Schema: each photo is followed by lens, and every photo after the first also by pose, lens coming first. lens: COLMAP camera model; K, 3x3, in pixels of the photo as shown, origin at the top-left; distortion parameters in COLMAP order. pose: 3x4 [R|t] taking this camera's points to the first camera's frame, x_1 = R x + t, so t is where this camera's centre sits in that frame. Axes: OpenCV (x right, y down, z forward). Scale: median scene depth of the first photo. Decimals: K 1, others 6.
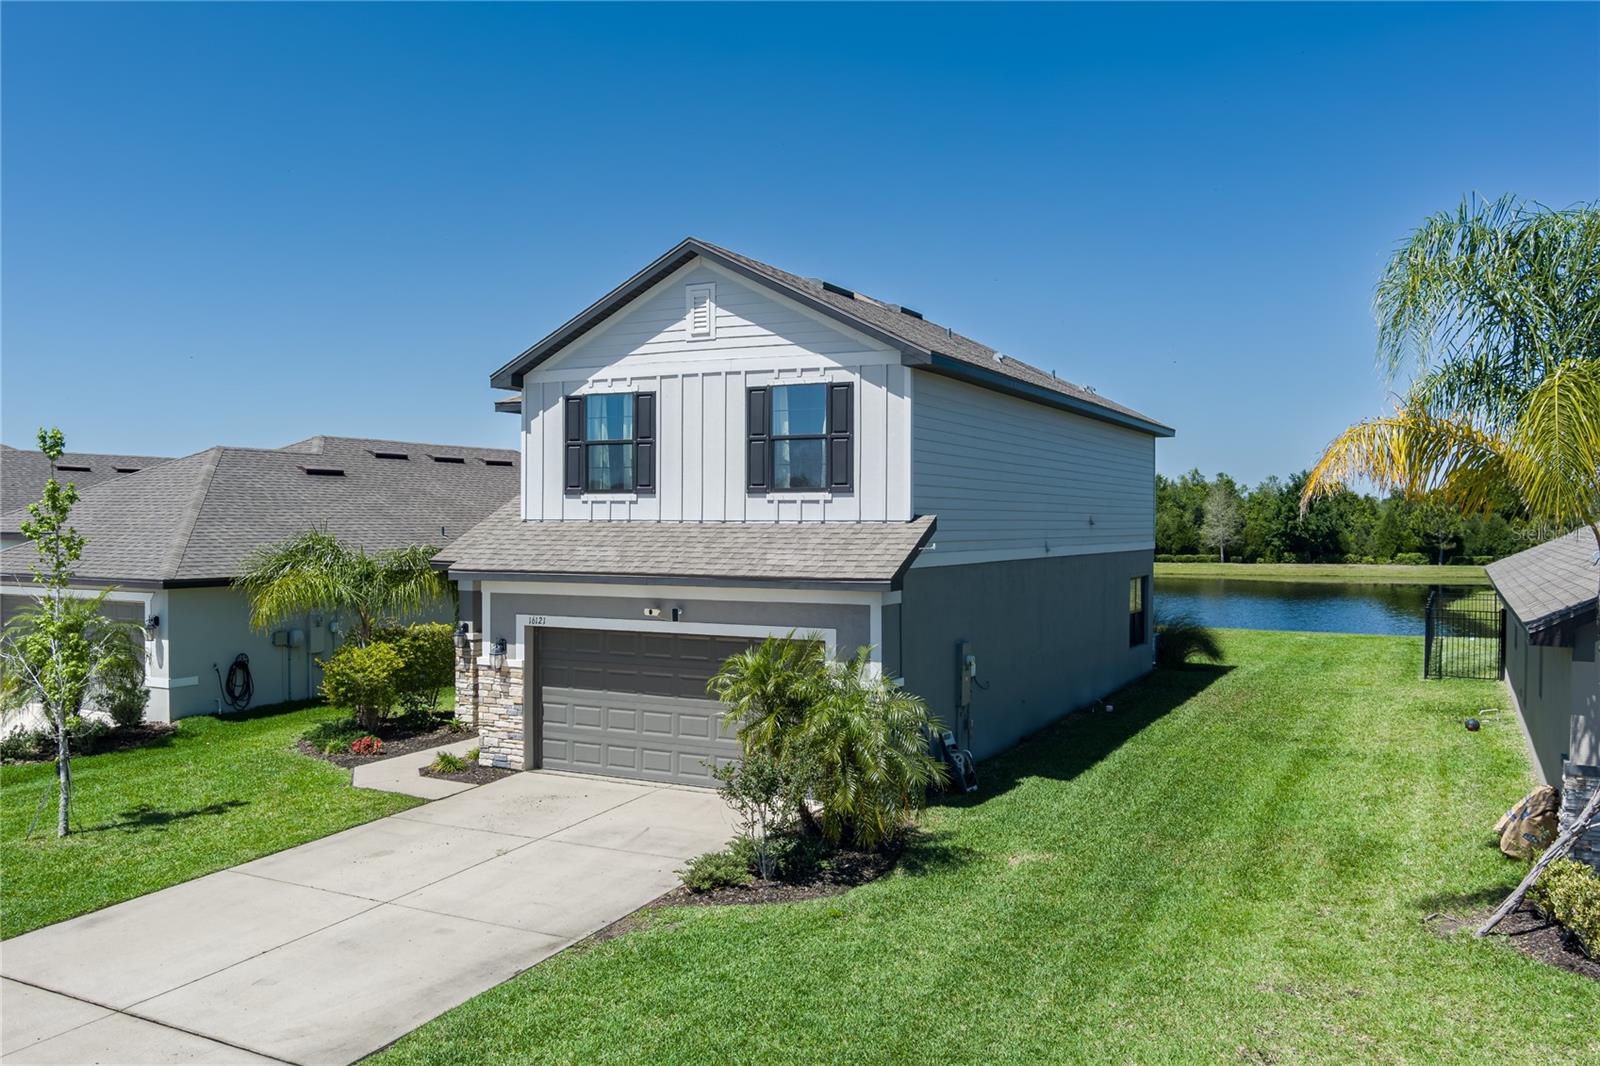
lens RADIAL K [[1298.3, 0, 800.0], [0, 1298.3, 533.0], [0, 0, 1]] dist [-0.086344, 0.040350]
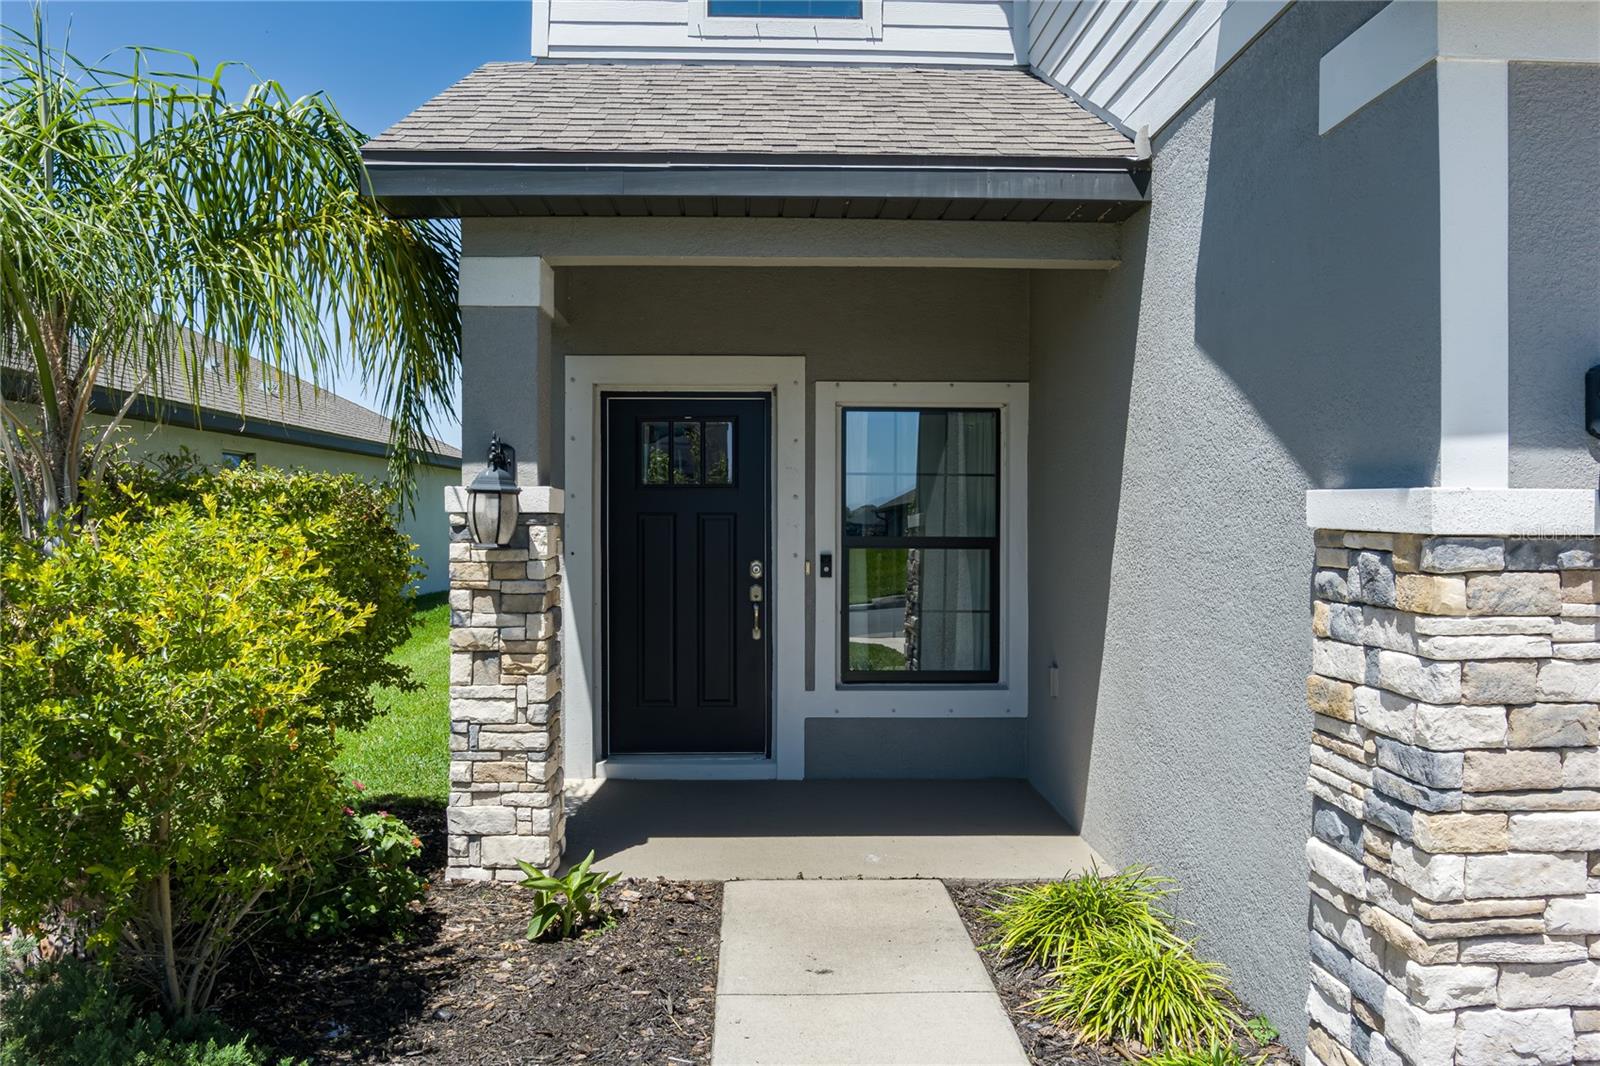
lens RADIAL K [[1298.3, 0, 800.0], [0, 1298.3, 533.0], [0, 0, 1]] dist [-0.086344, 0.040350]
pose [[0.875972, -0.008328, 0.482290, -0.394487], [0.005692, 0.999960, 0.006930, 0.102696], [-0.482328, -0.003325, 0.875984, 0.931869]]
